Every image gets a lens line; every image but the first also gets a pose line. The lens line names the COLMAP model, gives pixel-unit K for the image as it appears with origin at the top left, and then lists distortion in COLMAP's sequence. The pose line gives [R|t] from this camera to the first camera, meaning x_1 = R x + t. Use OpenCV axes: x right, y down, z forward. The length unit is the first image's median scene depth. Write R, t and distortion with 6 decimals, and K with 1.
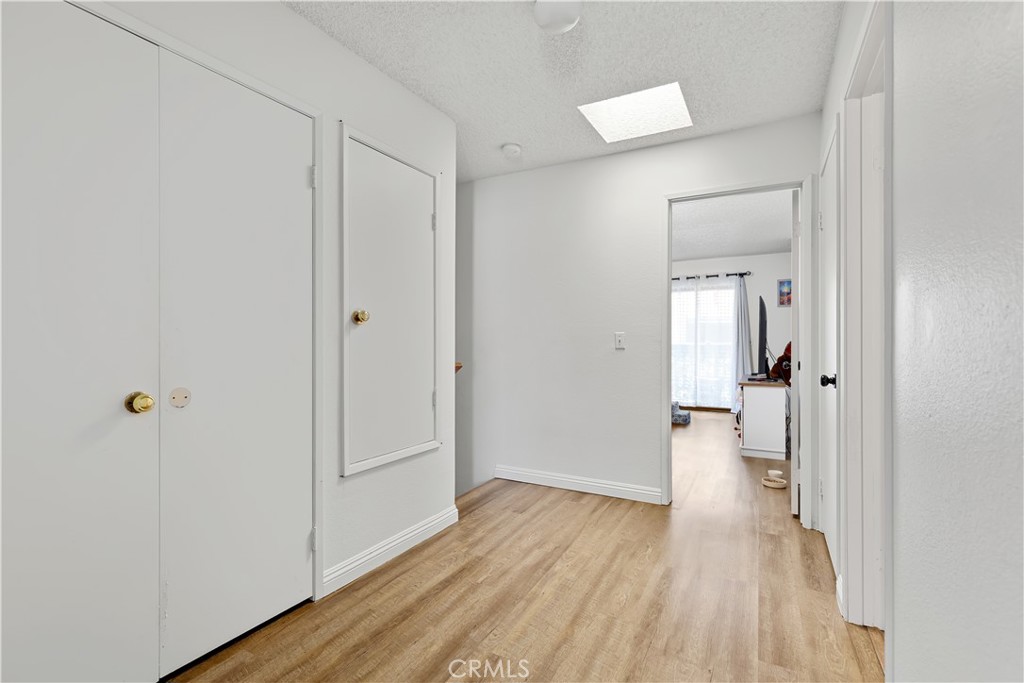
lens RADIAL K [[458.9, 0, 512.6], [0, 458.9, 339.5], [0, 0, 1]] dist [0.010531, -0.000378]
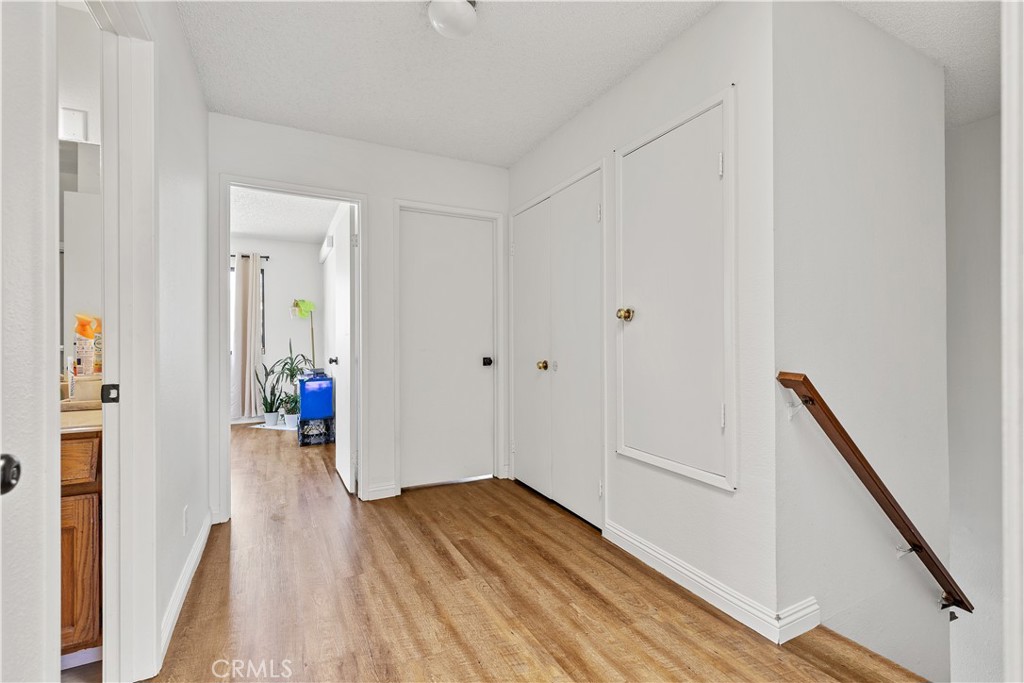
lens RADIAL K [[458.9, 0, 518.5], [0, 458.9, 340.9], [0, 0, 1]] dist [0.010531, -0.000378]
pose [[-0.547605, 0.008779, -0.836691, 0.791043], [0.009996, 0.999942, 0.003949, 0.008385], [0.836677, -0.006201, -0.547661, 1.523002]]
